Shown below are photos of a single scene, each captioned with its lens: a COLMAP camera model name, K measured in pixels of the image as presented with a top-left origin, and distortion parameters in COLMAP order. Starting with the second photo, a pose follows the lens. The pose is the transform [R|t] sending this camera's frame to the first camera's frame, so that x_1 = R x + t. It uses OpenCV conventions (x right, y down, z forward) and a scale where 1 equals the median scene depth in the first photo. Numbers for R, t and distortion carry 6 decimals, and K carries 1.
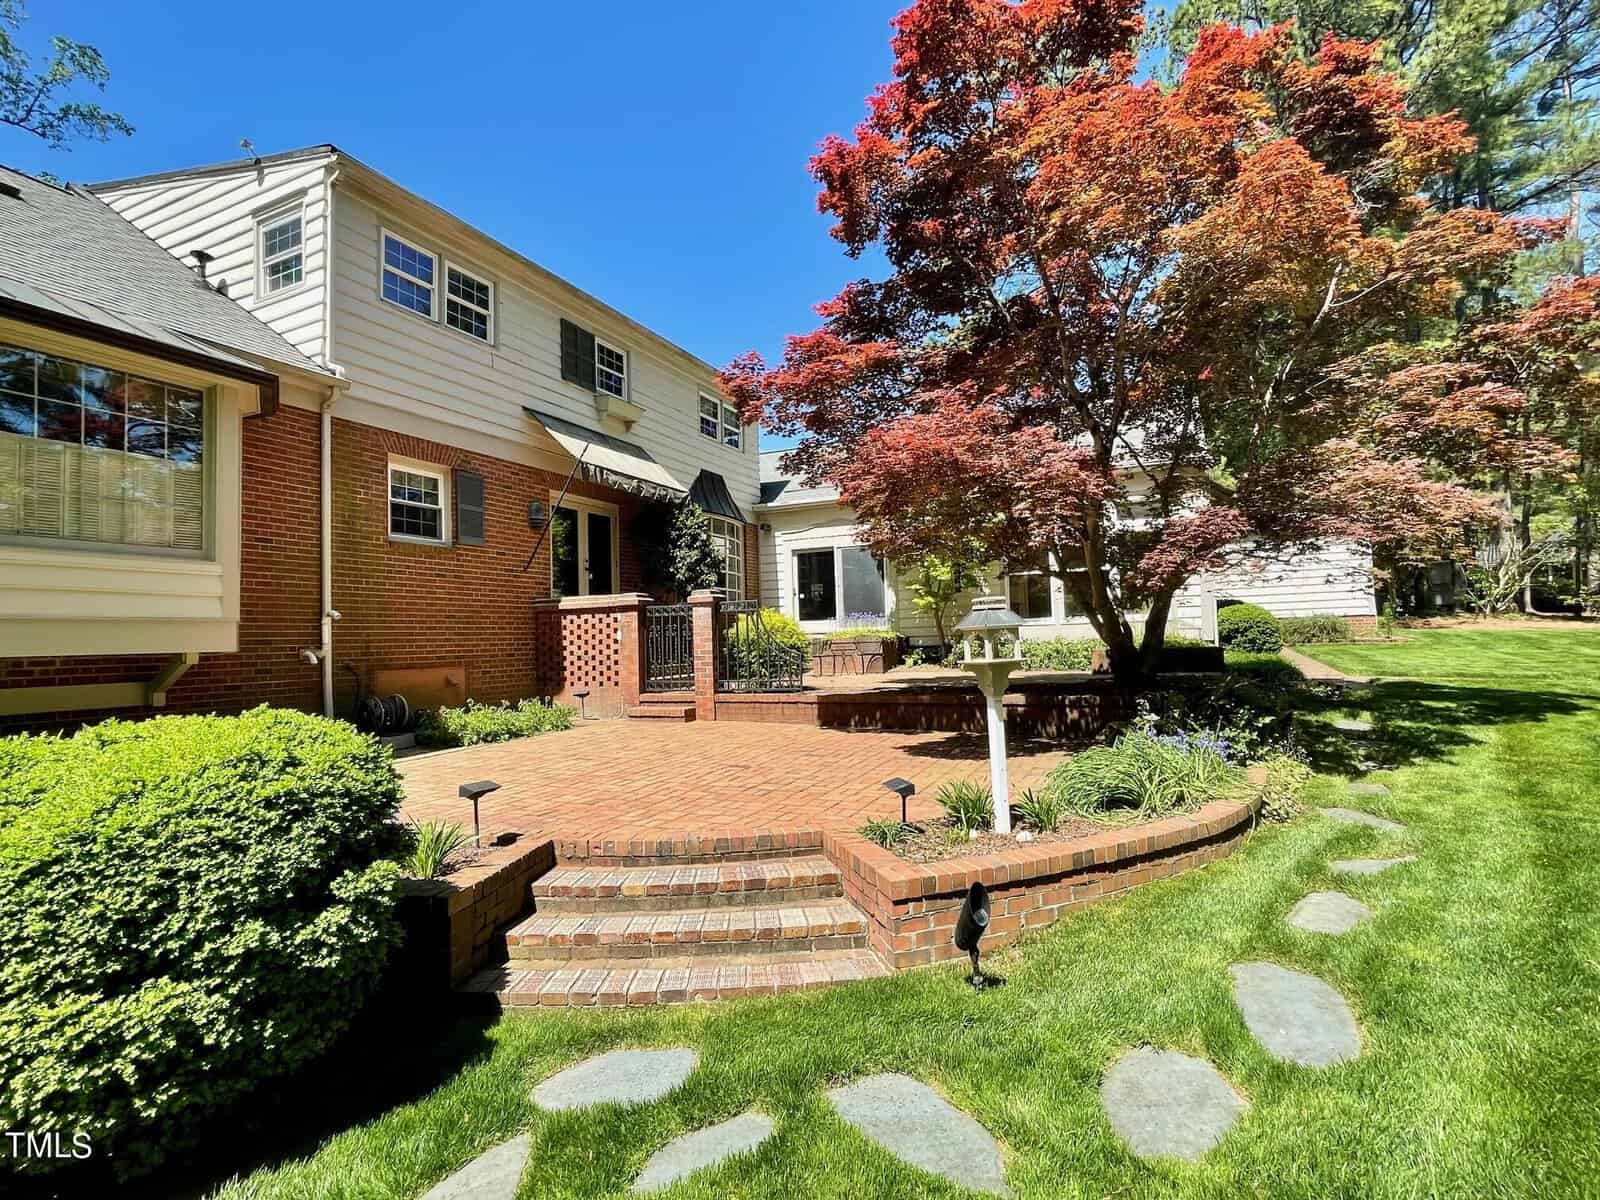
lens RADIAL K [[774.7, 0, 800.0], [0, 774.7, 600.0], [0, 0, 1]] dist [-0.000950, -0.000698]
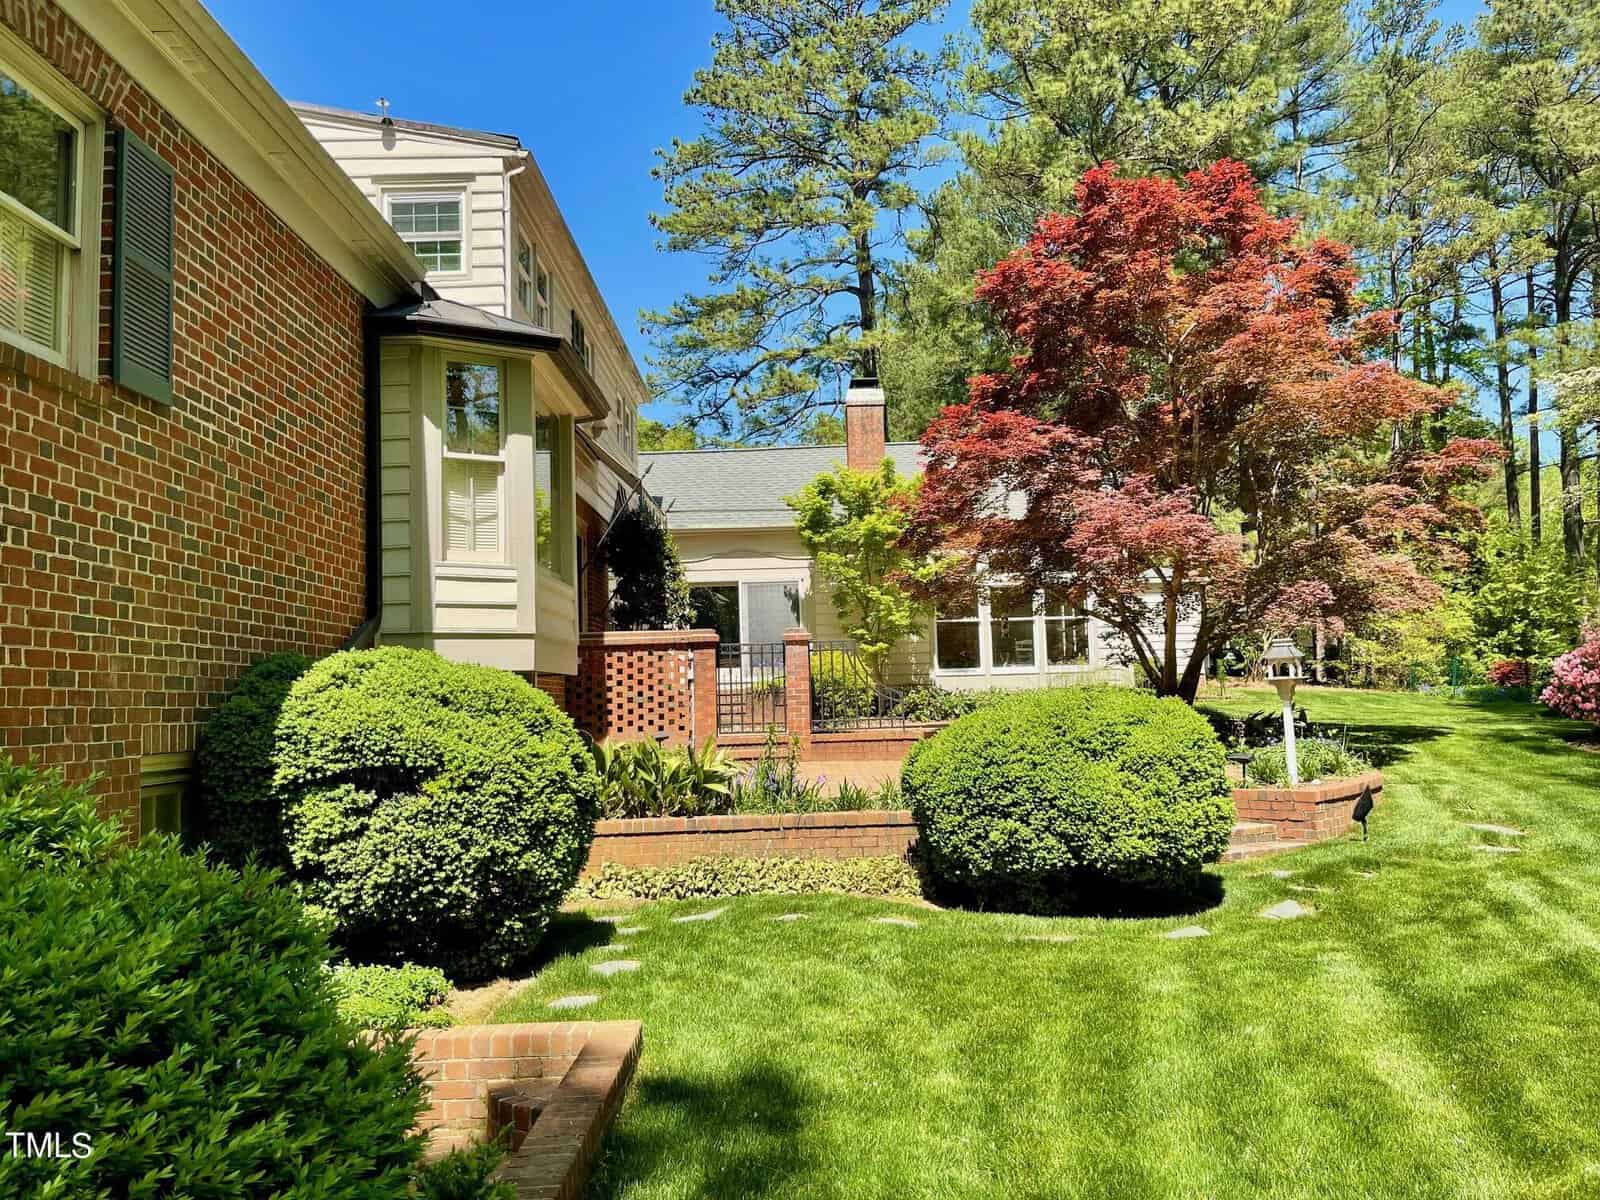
lens RADIAL K [[1190.5, 0, 800.0], [0, 1190.5, 600.0], [0, 0, 1]] dist [0.000353, -0.000309]
pose [[0.906468, 0.041019, 0.420277, -0.689438], [-0.021345, 0.998449, -0.051410, 0.026100], [-0.421735, 0.037631, 0.905938, -0.331220]]
